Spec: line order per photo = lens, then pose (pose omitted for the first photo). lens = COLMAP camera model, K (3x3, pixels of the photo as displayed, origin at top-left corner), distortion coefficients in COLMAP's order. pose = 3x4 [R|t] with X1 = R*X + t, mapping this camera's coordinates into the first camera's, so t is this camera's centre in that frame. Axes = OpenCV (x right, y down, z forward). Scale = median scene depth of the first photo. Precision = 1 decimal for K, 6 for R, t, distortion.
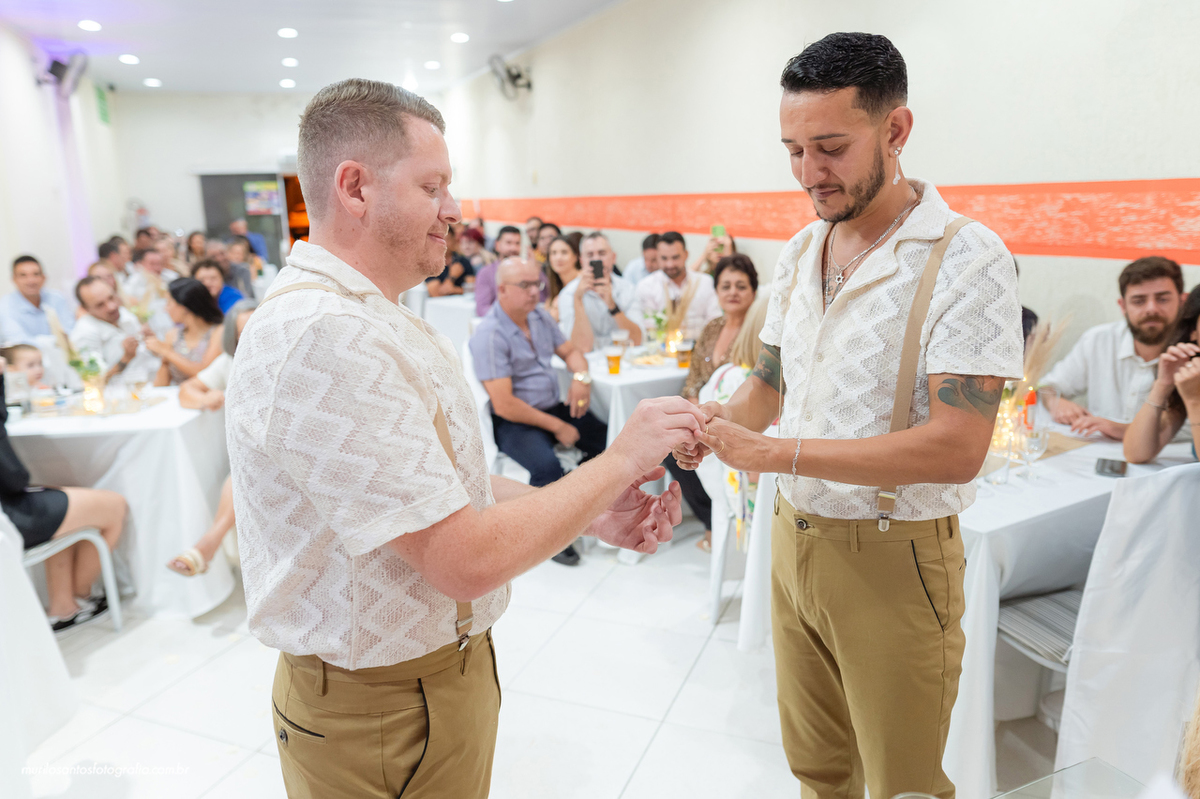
lens RADIAL K [[922.7, 0, 560.1], [0, 922.7, 371.7], [0, 0, 1]] dist [0.000415, 0.009639]
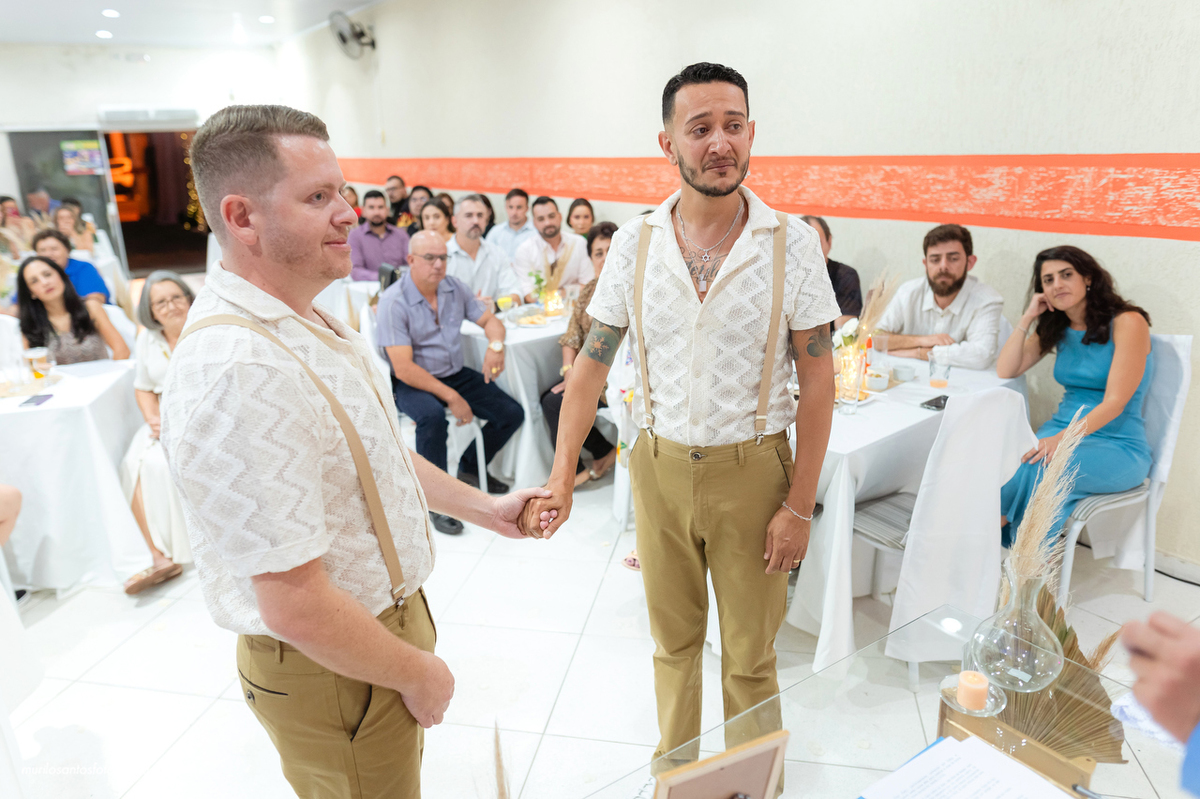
lens RADIAL K [[922.7, 0, 554.7], [0, 922.7, 390.0], [0, 0, 1]] dist [0.000415, 0.009639]
pose [[0.982533, -0.049049, 0.179506, -0.088417], [0.036157, 0.996573, 0.074402, -0.011111], [-0.182540, -0.066612, 0.980939, -0.089599]]
